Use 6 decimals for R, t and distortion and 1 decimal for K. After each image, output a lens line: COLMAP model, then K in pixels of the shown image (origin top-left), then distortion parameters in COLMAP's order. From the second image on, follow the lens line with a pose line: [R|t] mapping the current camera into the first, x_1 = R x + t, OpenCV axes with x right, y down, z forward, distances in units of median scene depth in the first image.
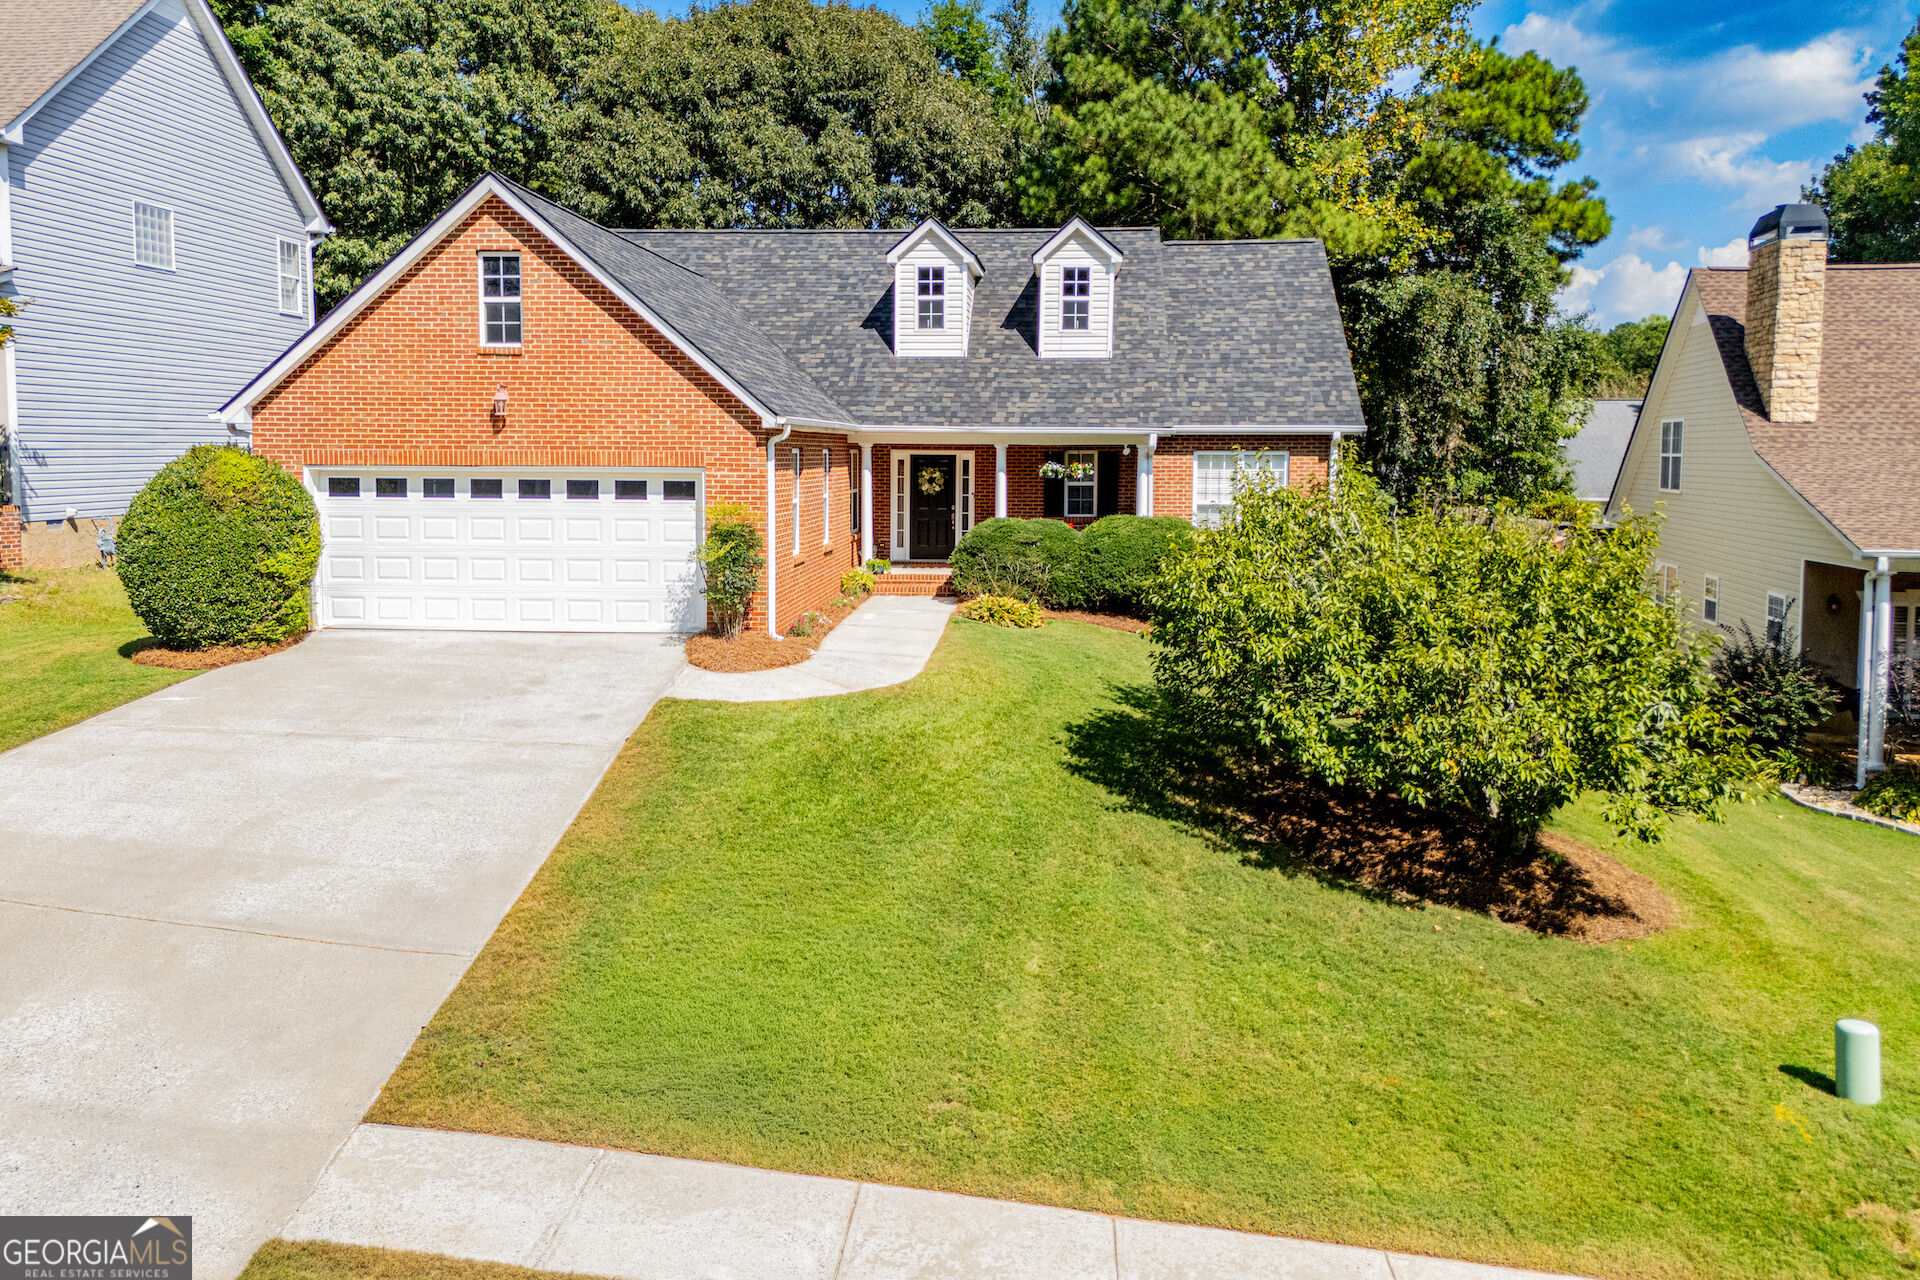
lens RADIAL K [[1397.0, 0, 961.2], [0, 1397.0, 541.7], [0, 0, 1]] dist [0.067114, -0.077951]
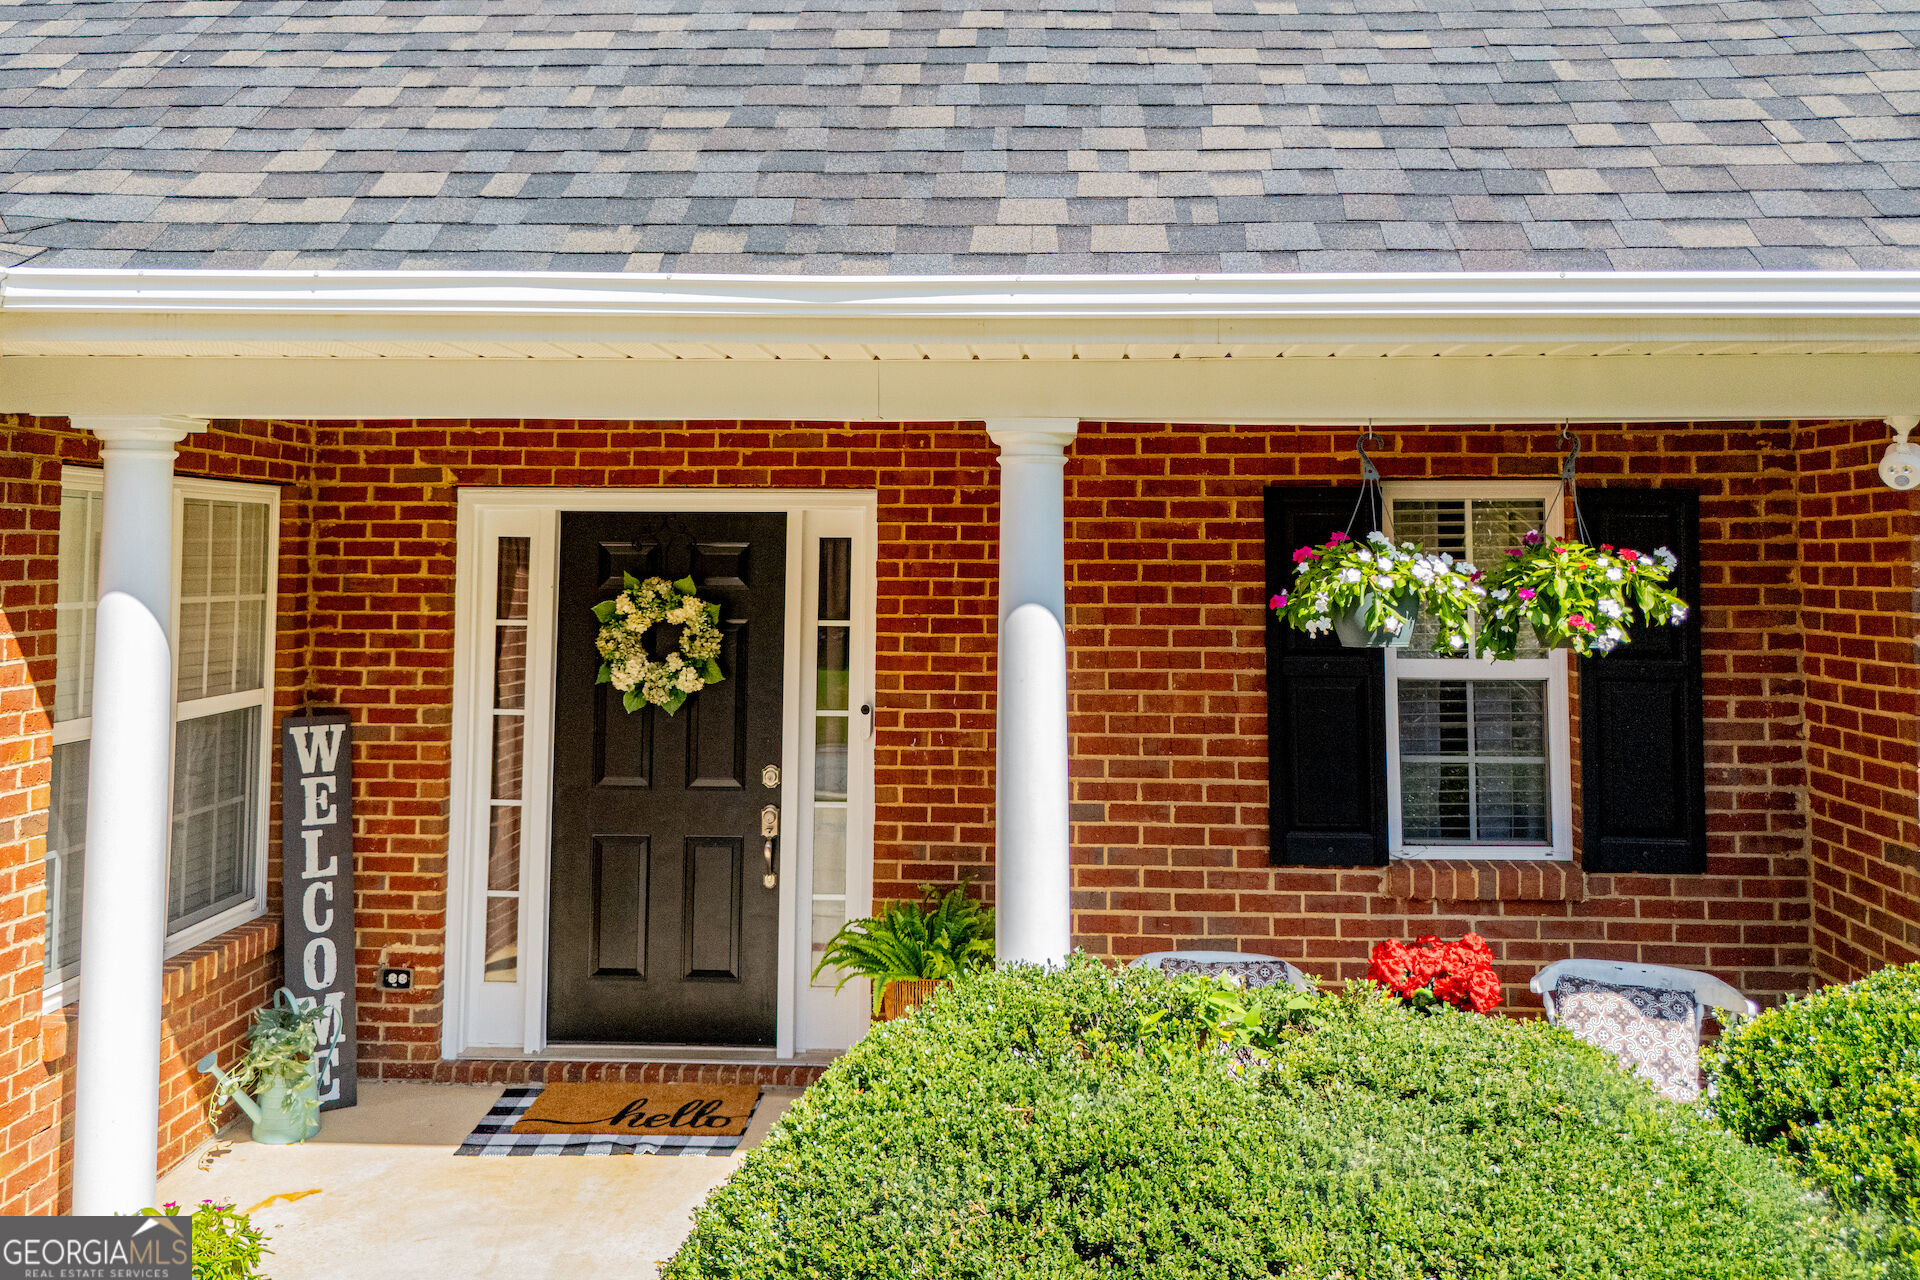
lens RADIAL K [[1597.9, 0, 951.2], [0, 1597.9, 469.7], [0, 0, 1]] dist [0.087868, -0.135918]
pose [[0.999718, 0.002188, 0.023638, 0.015927], [0.000606, 0.993067, -0.117549, -0.044172], [-0.023731, 0.117530, 0.992786, 0.825429]]
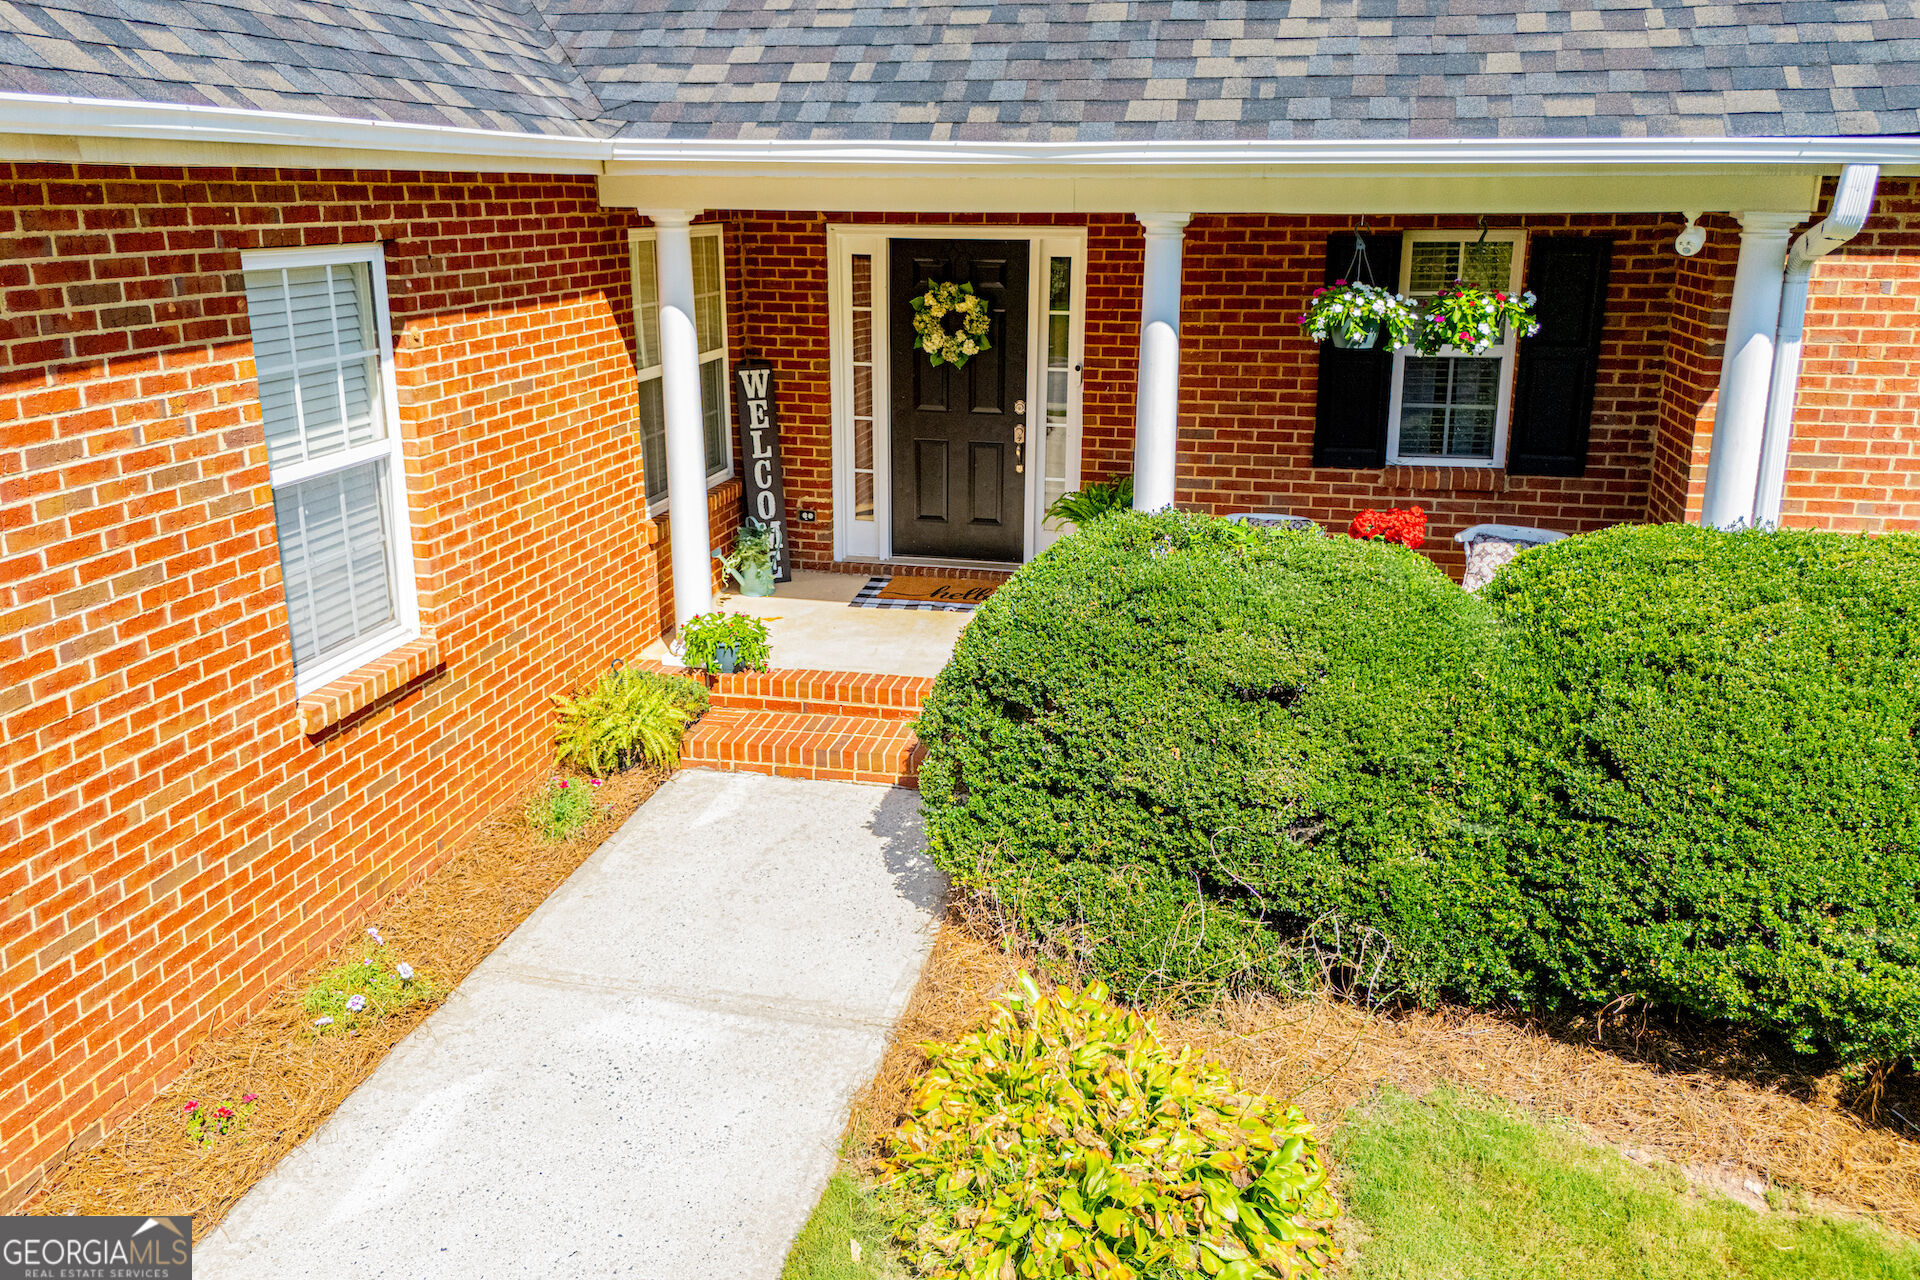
lens RADIAL K [[1397.0, 0, 961.2], [0, 1397.0, 541.7], [0, 0, 1]] dist [0.067114, -0.077951]
pose [[0.989499, 0.032268, -0.140892, 0.029874], [-0.006437, 0.983633, 0.180071, -0.056033], [0.144397, -0.177273, 0.973511, 0.728006]]
